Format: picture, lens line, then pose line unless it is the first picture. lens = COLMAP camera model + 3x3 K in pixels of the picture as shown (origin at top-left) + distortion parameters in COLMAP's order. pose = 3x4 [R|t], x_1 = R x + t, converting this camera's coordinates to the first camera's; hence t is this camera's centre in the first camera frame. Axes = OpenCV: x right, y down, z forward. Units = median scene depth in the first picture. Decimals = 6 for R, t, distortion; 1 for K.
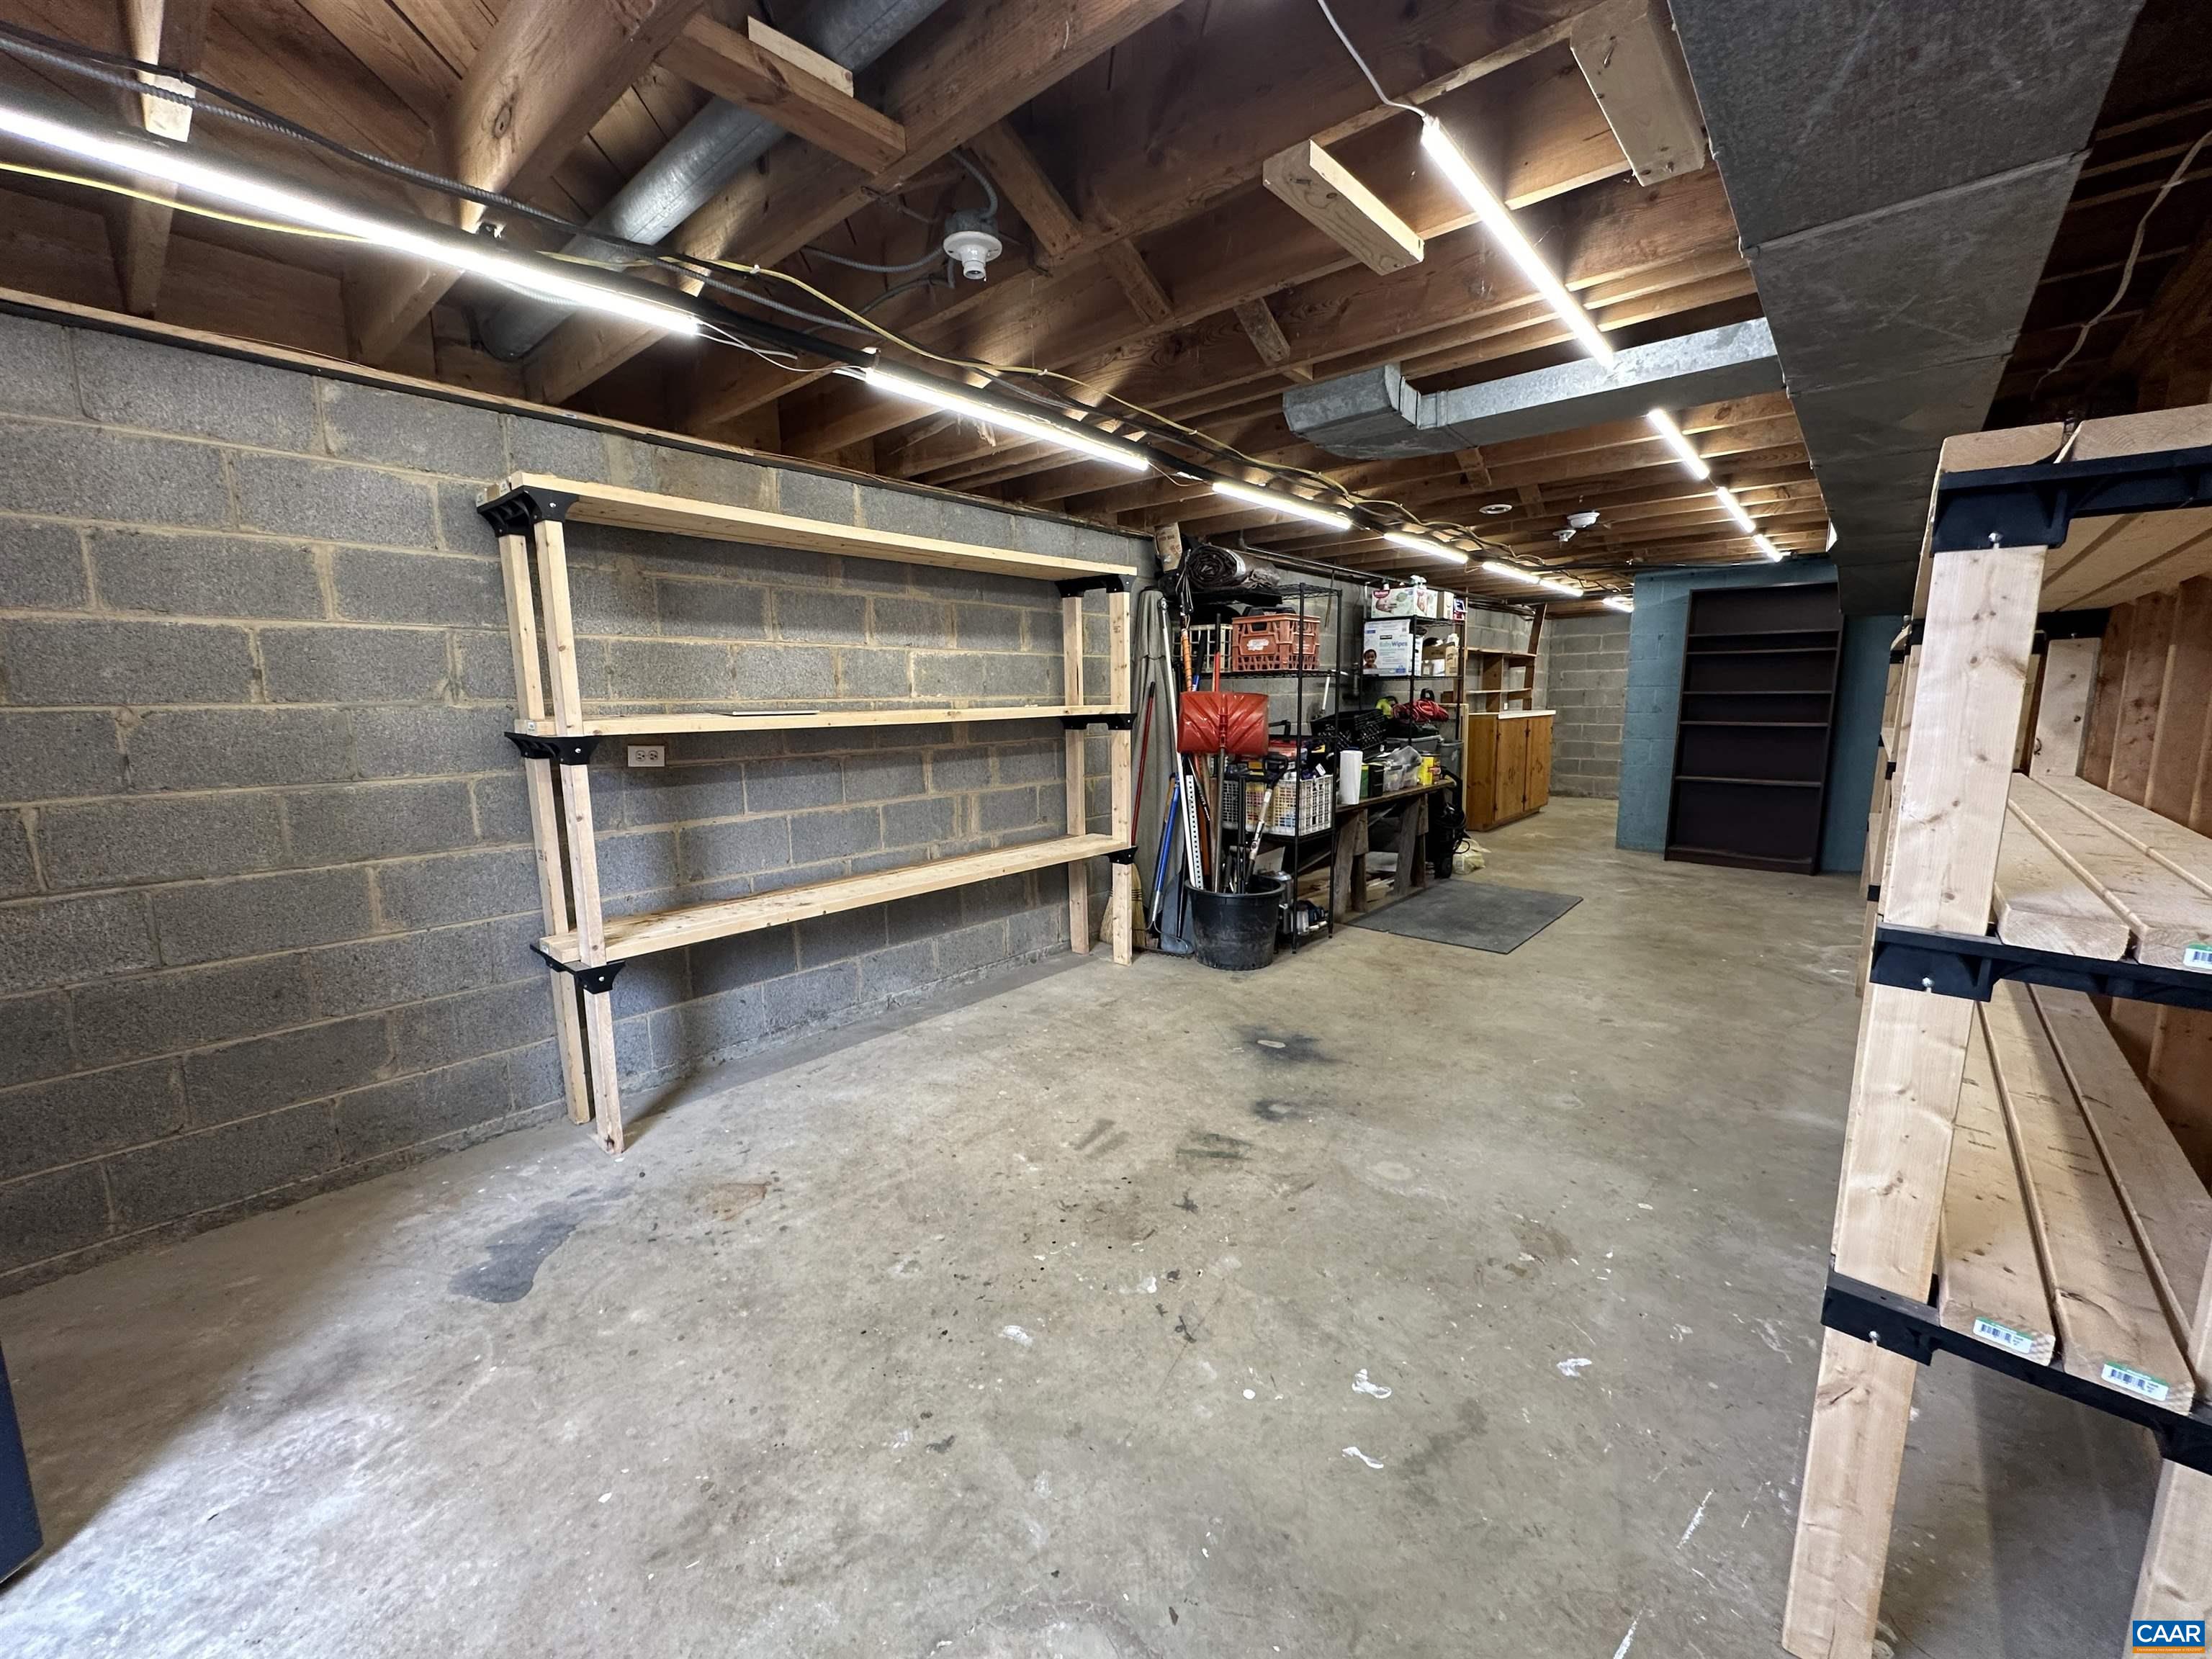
lens RADIAL K [[886.4, 0, 1106.0], [0, 886.4, 829.5], [0, 0, 1]] dist [-0.001318, -0.000265]
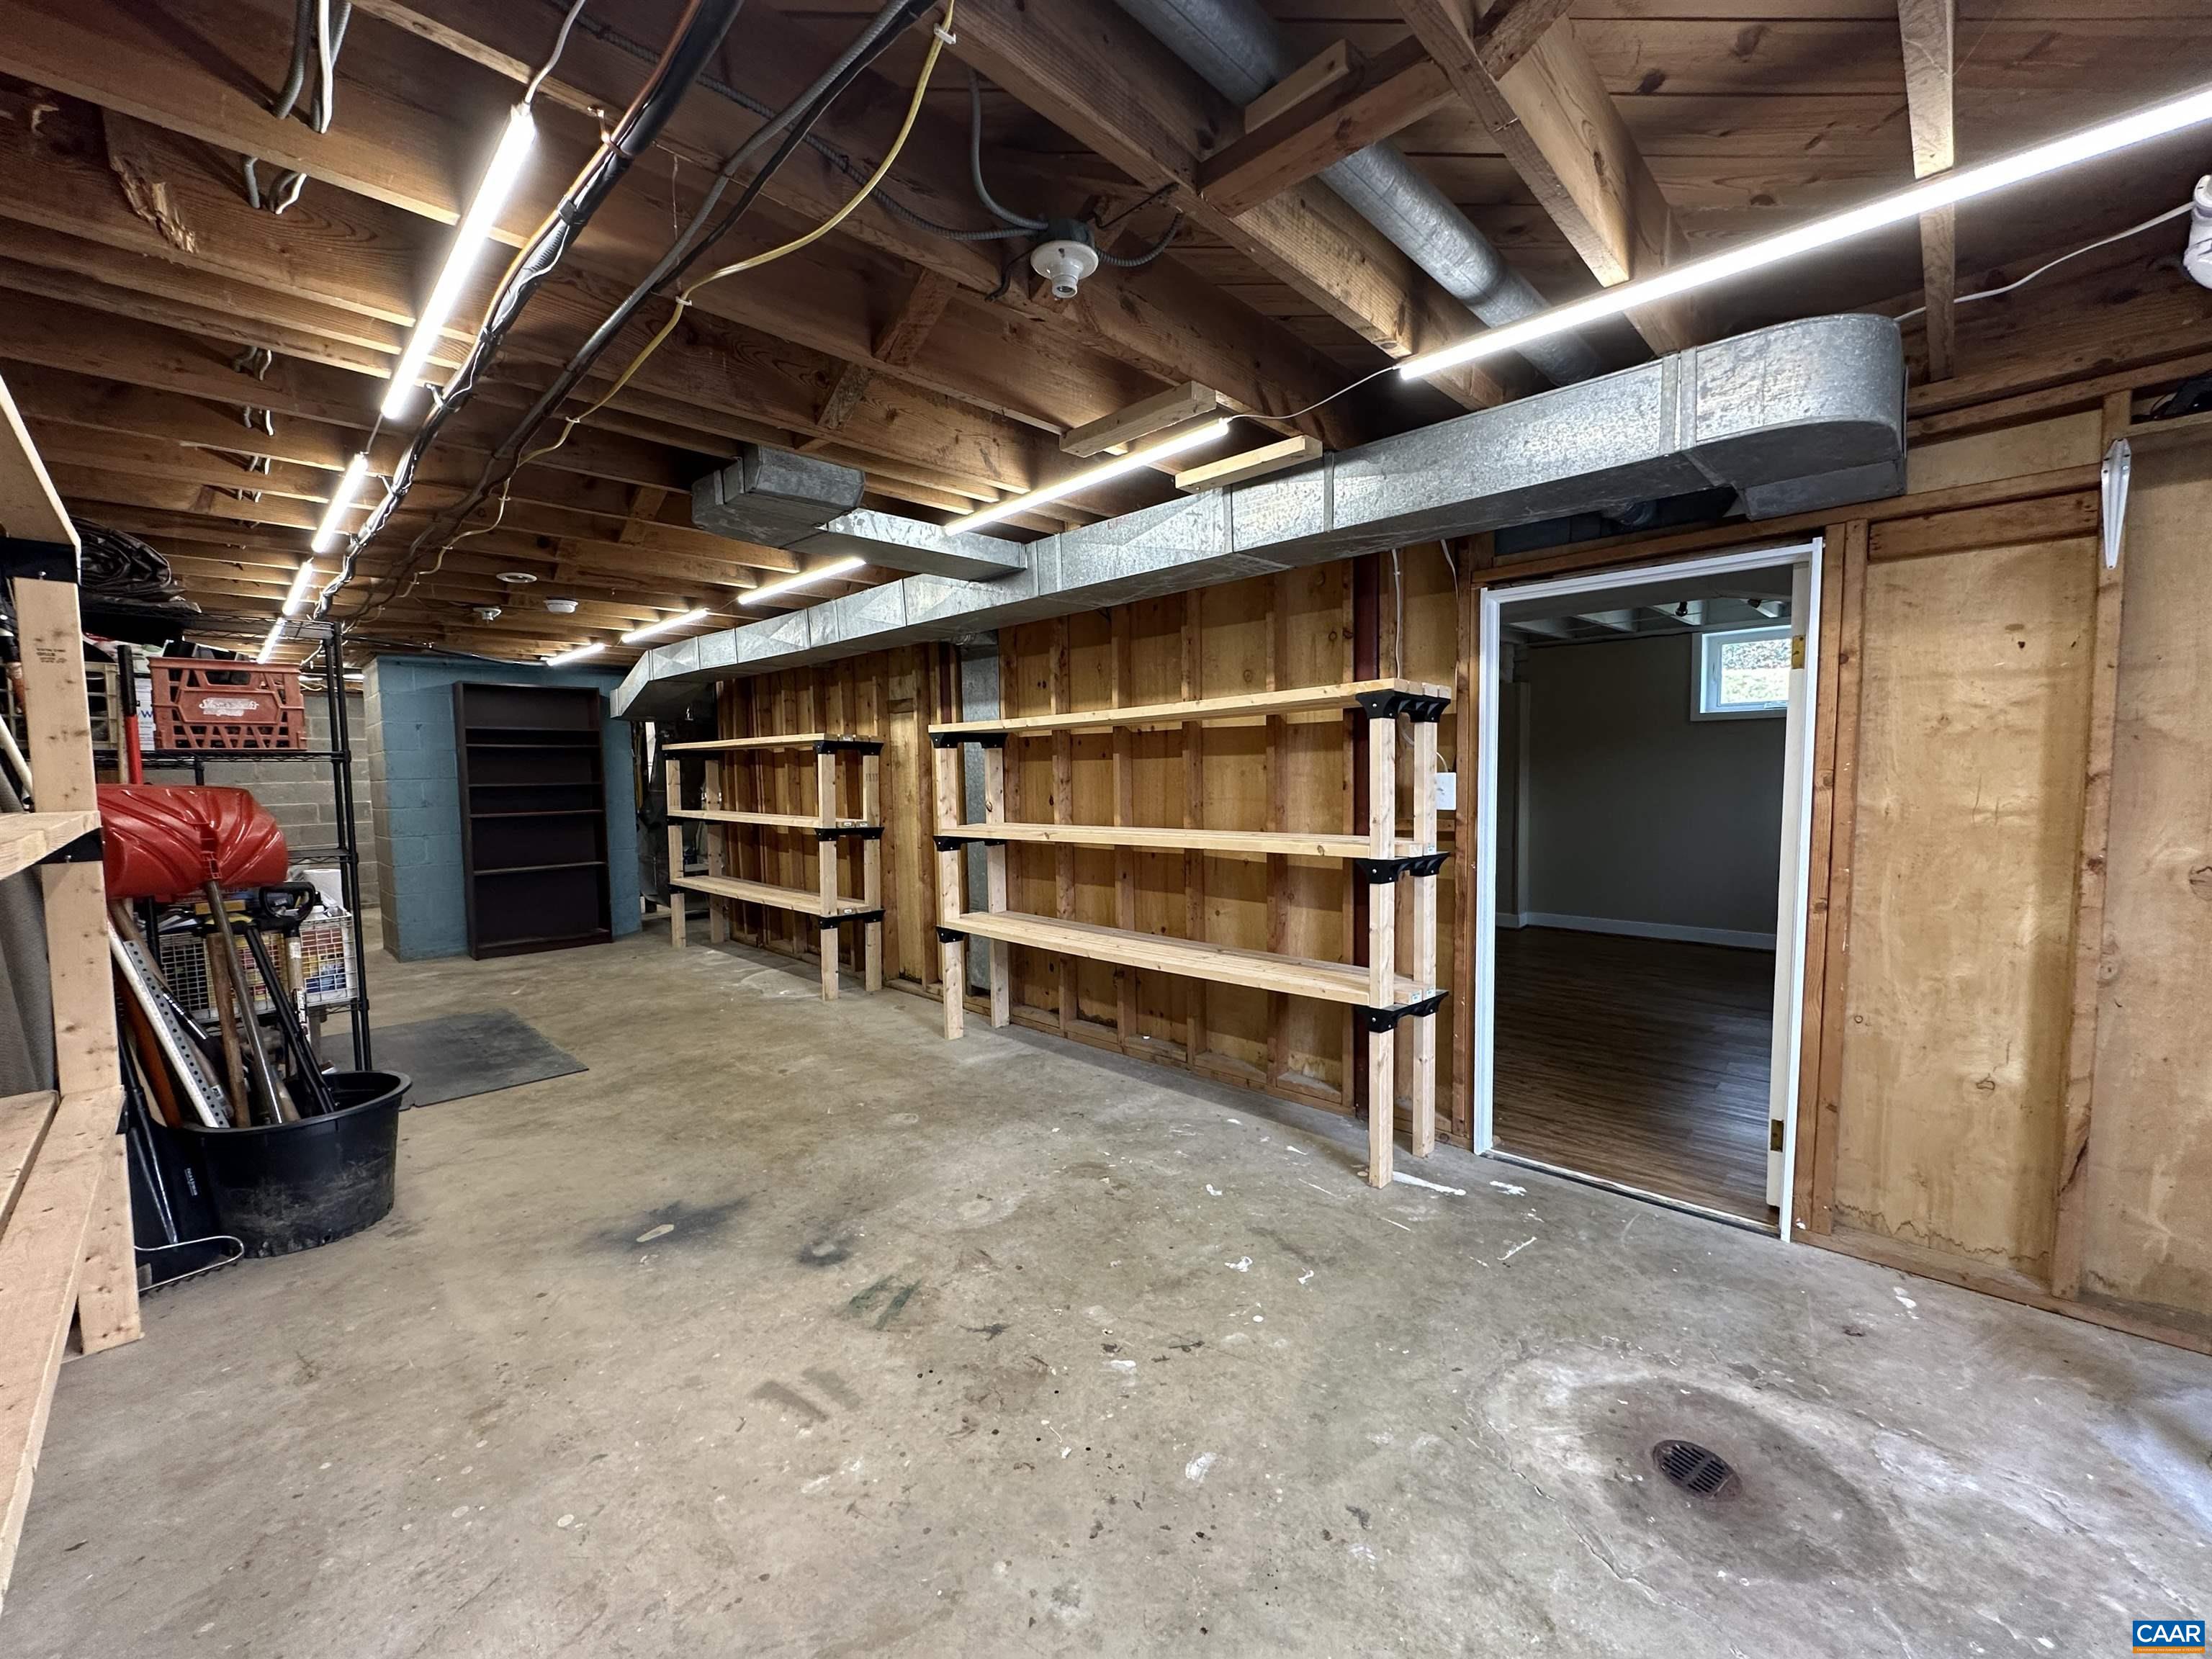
lens RADIAL K [[886.4, 0, 1106.0], [0, 886.4, 829.5], [0, 0, 1]] dist [-0.001318, -0.000265]
pose [[0.050065, -0.057749, 0.997075, -0.594251], [0.165908, 0.984937, 0.048715, -0.082605], [-0.984870, 0.162984, 0.058892, 0.569118]]
